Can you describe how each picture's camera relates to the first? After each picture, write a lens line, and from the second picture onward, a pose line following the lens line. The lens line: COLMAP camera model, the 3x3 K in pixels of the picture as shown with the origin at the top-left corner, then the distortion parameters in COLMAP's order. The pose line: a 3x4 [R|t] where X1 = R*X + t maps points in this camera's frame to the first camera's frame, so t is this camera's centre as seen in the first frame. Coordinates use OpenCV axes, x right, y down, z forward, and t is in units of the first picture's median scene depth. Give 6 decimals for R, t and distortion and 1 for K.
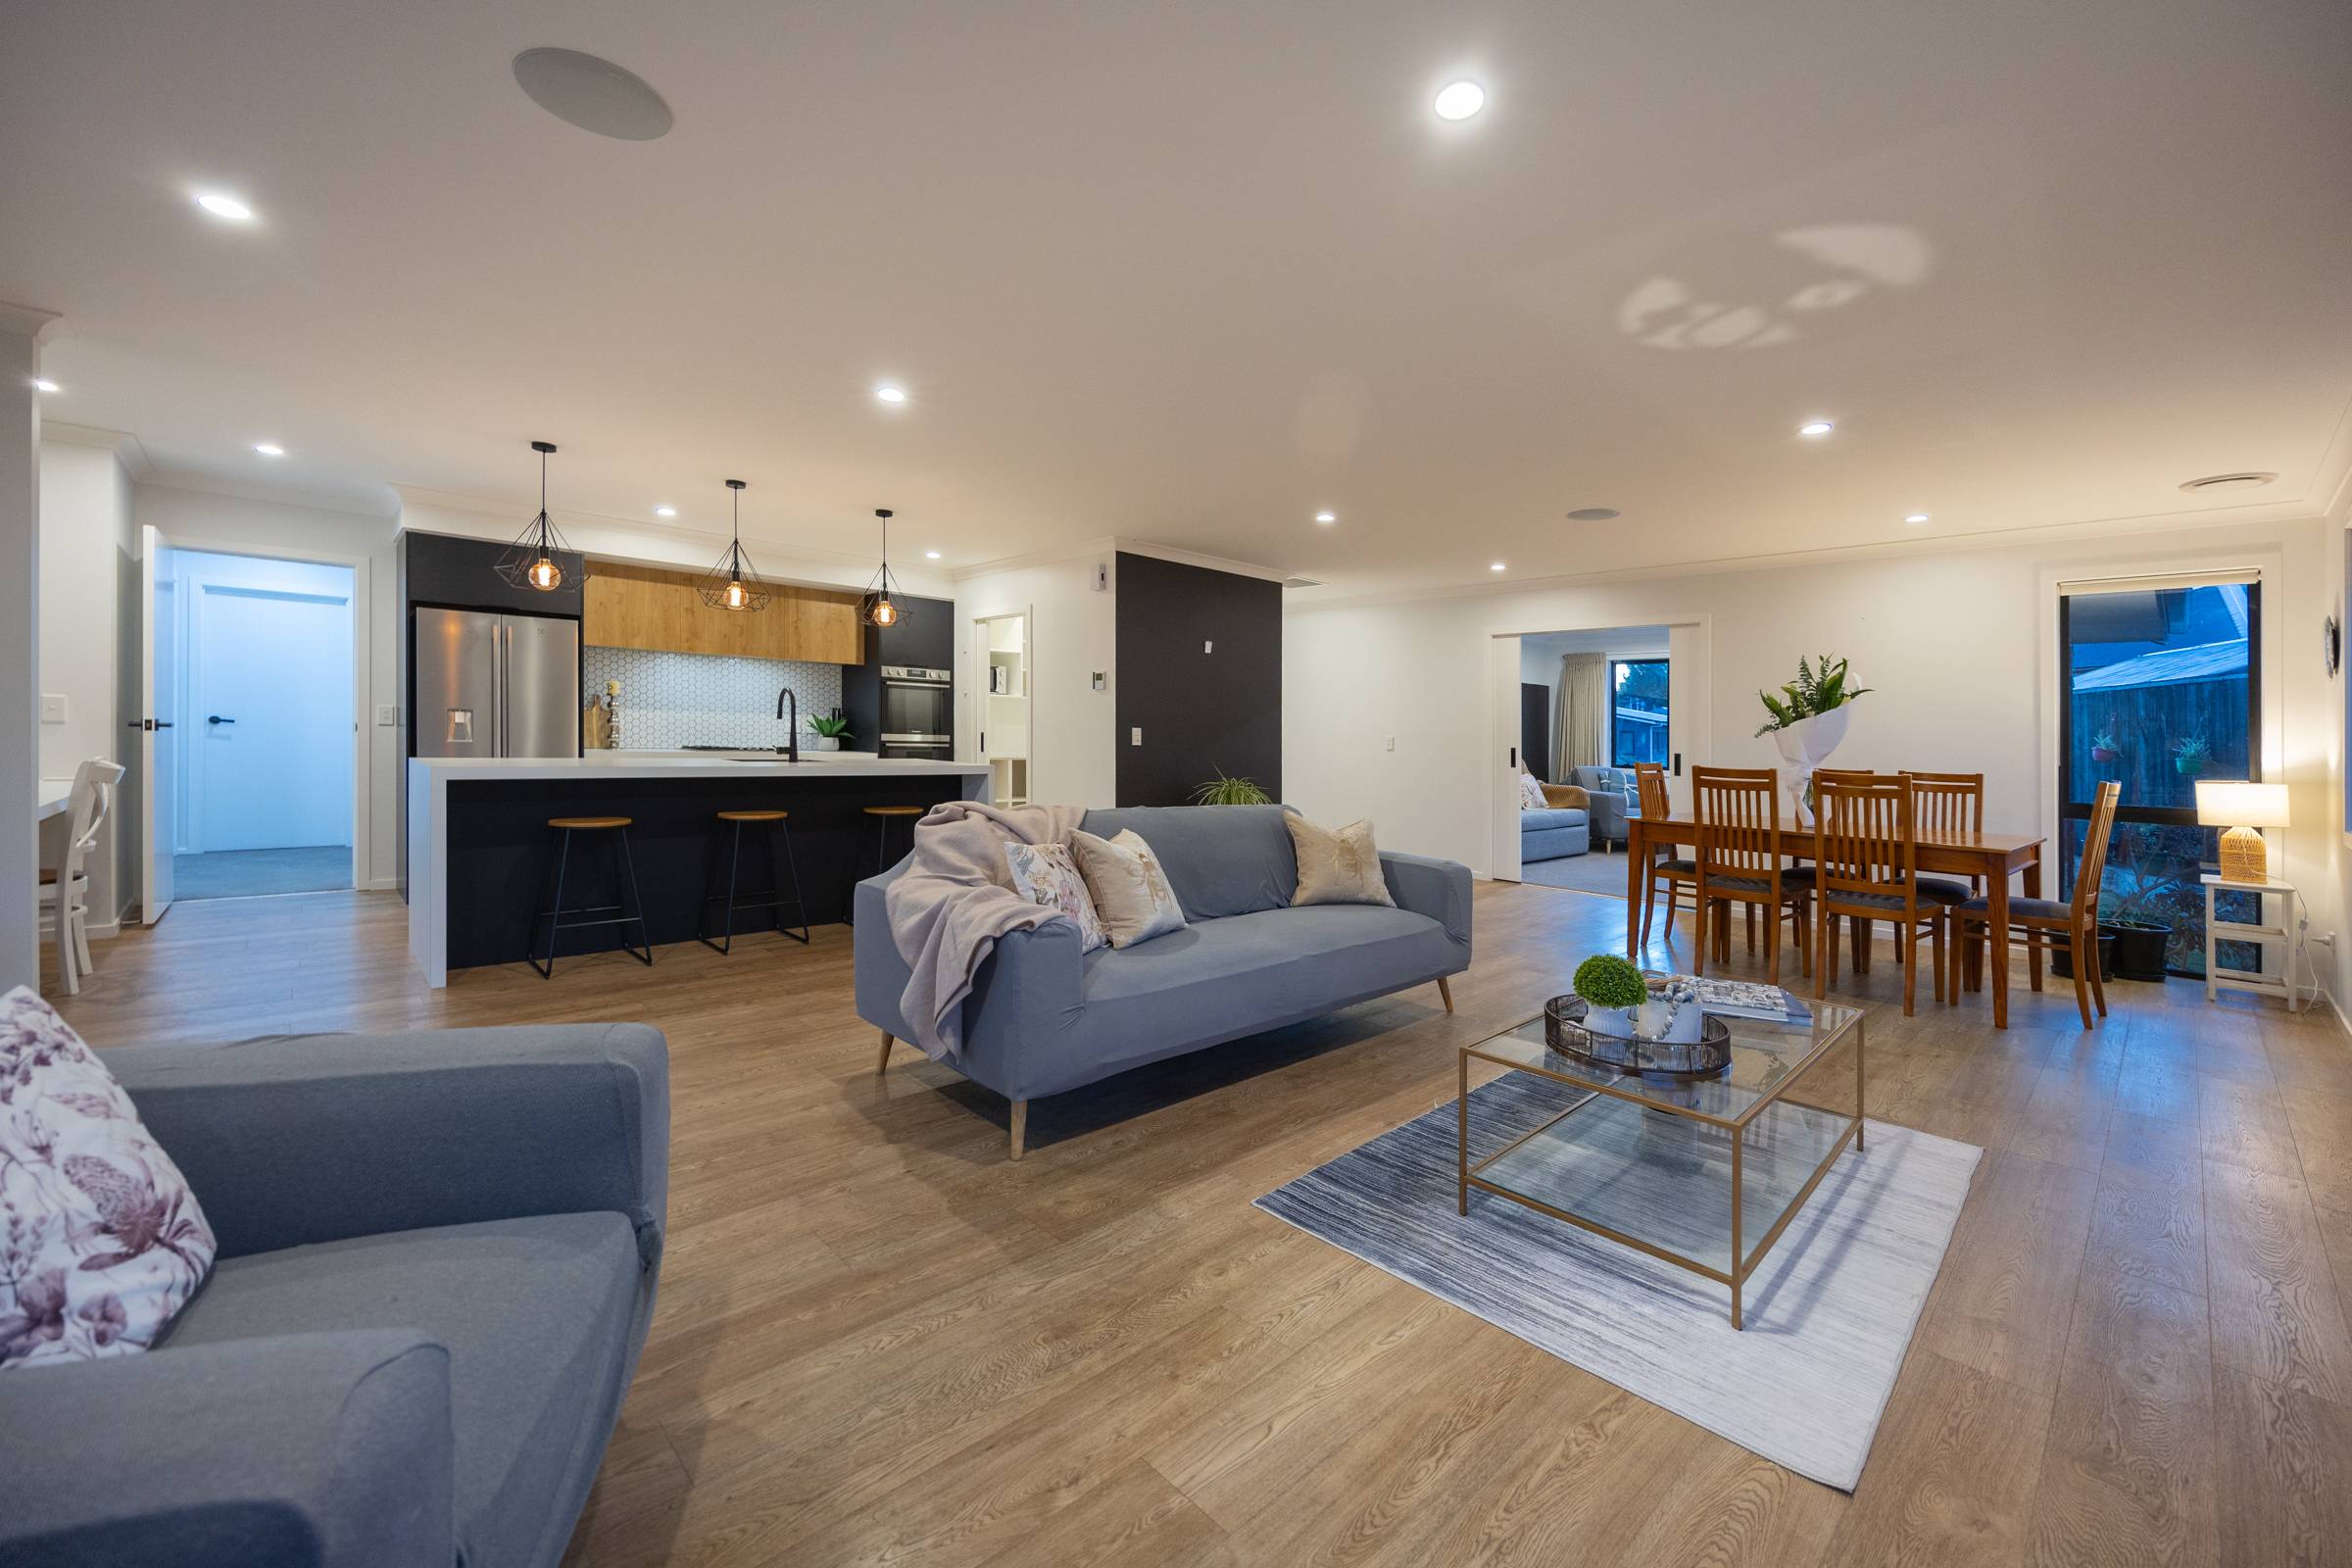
lens RADIAL K [[951.7, 0, 1197.1], [0, 951.7, 694.9], [0, 0, 1]] dist [-0.006045, -0.000431]
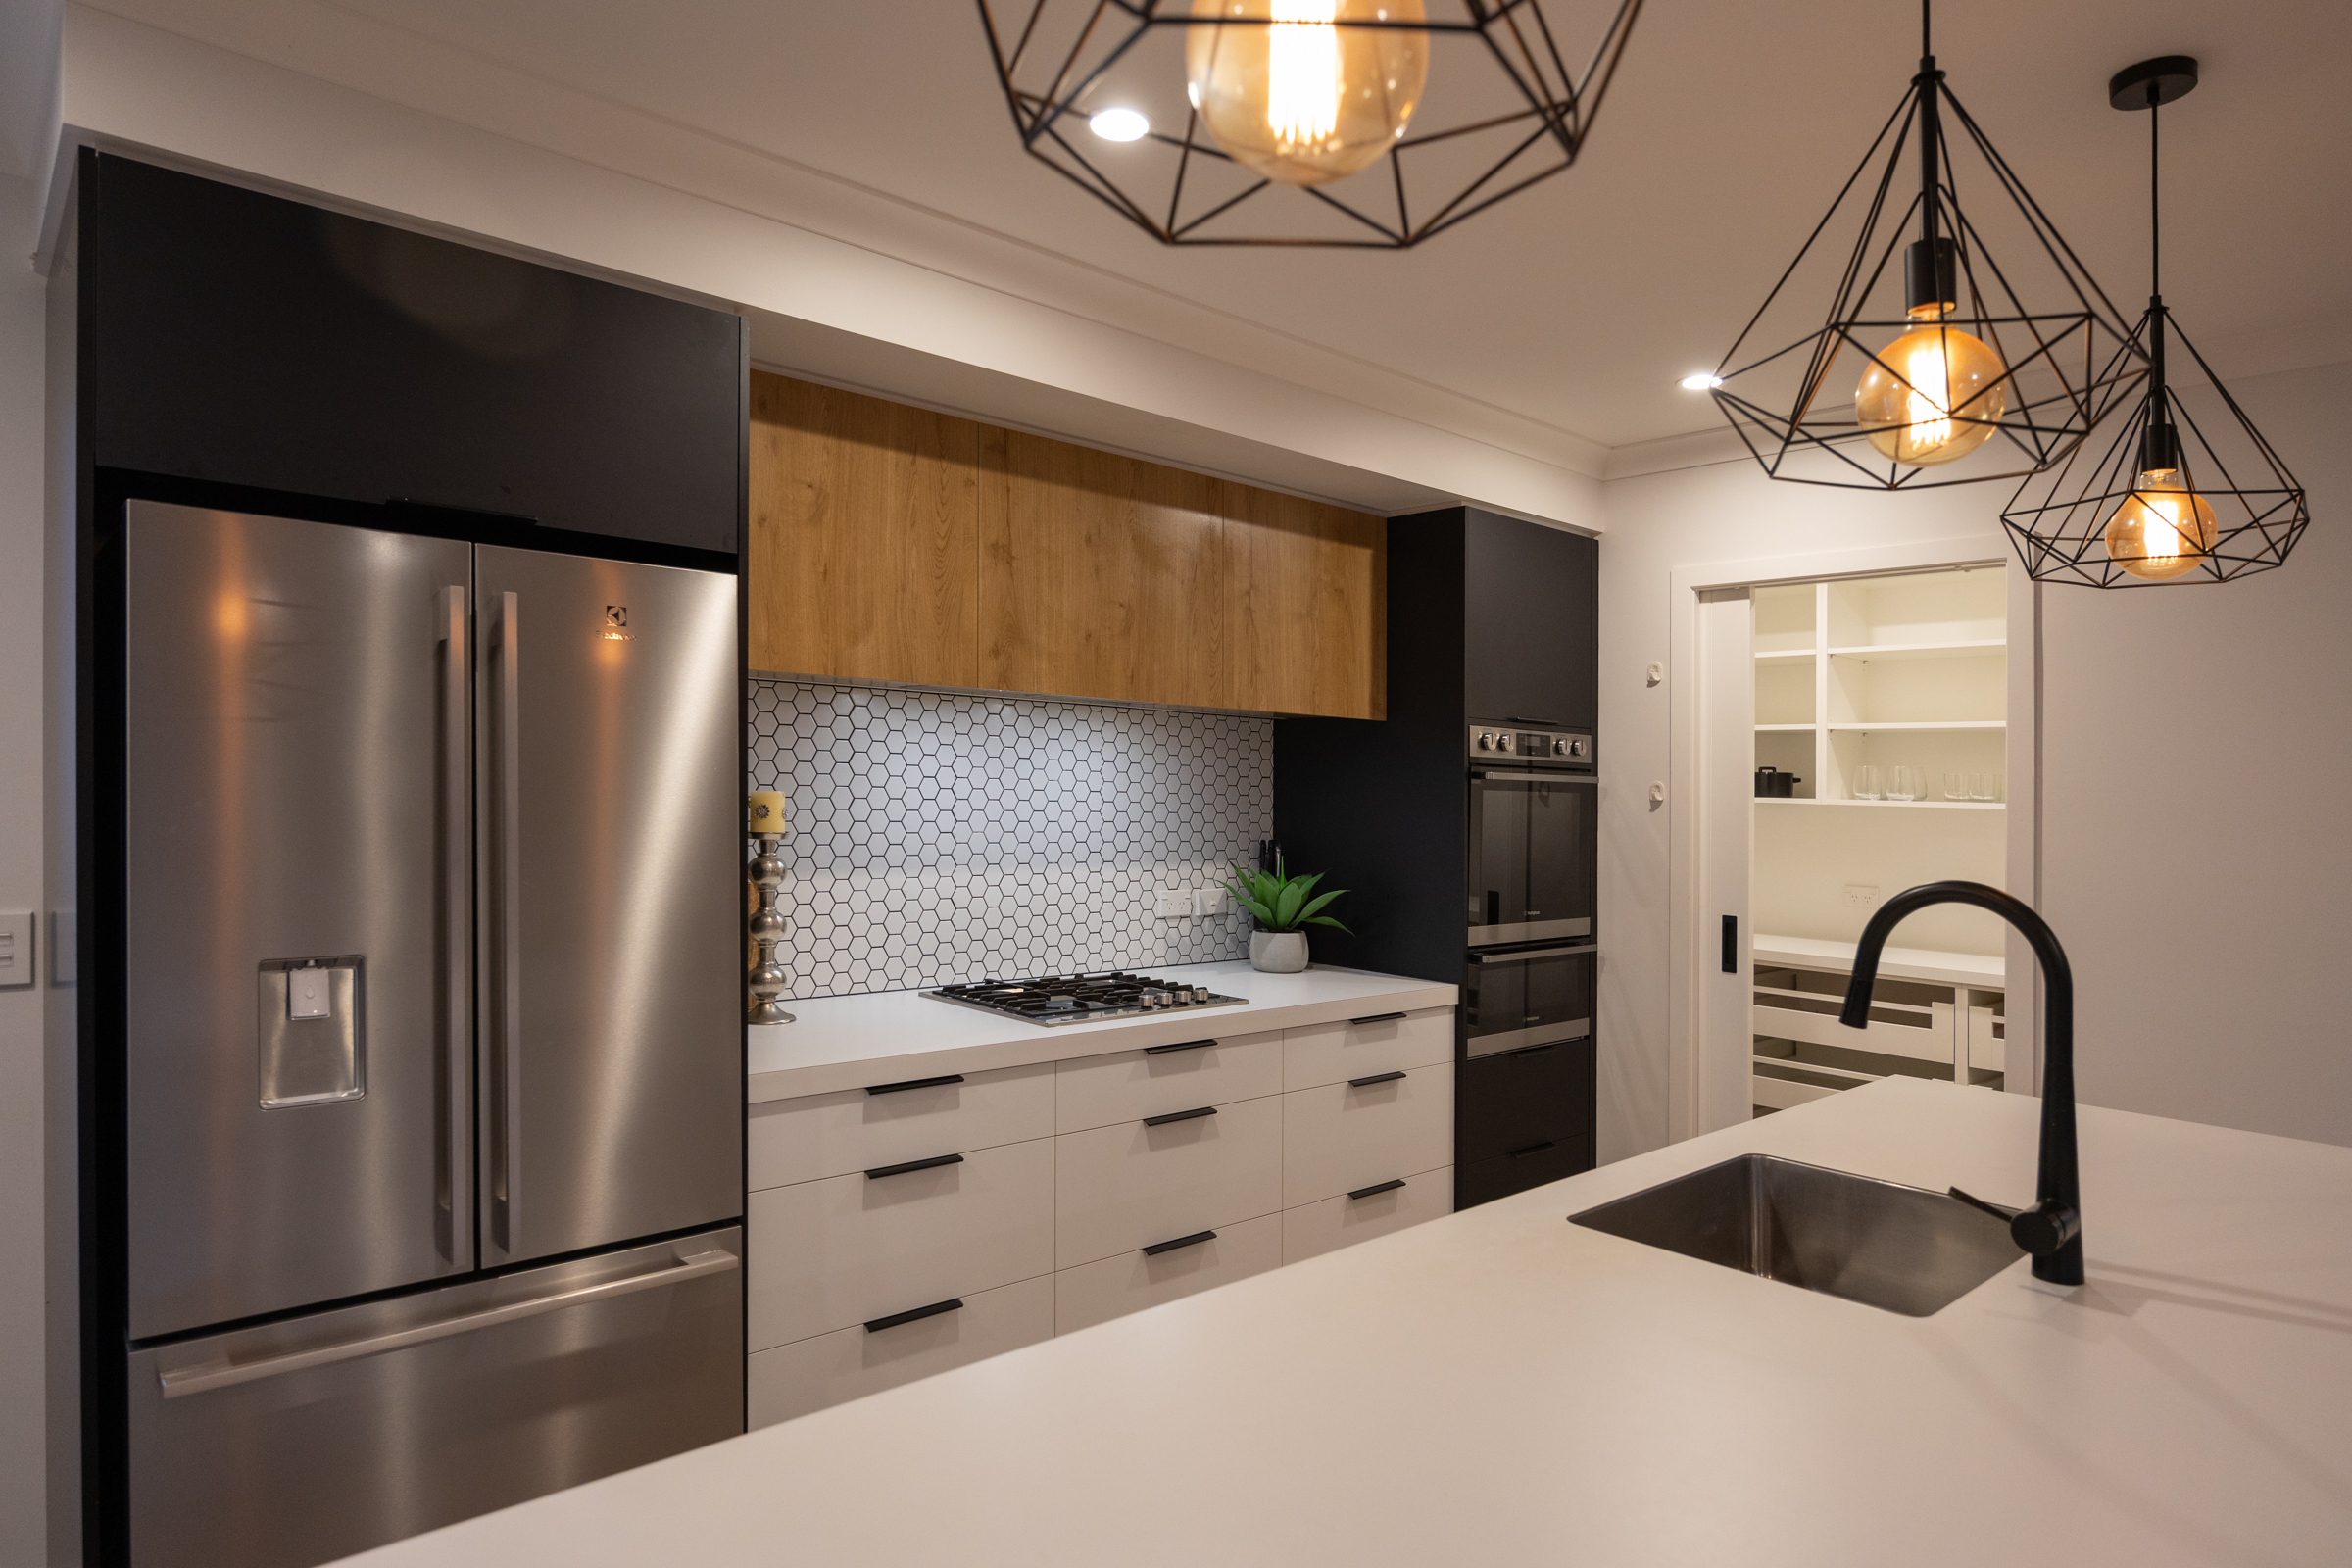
lens RADIAL K [[1384.5, 0, 1183.1], [0, 1384.5, 782.0], [0, 0, 1]] dist [0.005895, 0.000490]
pose [[0.999783, -0.002708, -0.020636, -0.692624], [0.003427, 0.999384, 0.034914, -0.045521], [0.020528, -0.034978, 0.999177, 0.829472]]
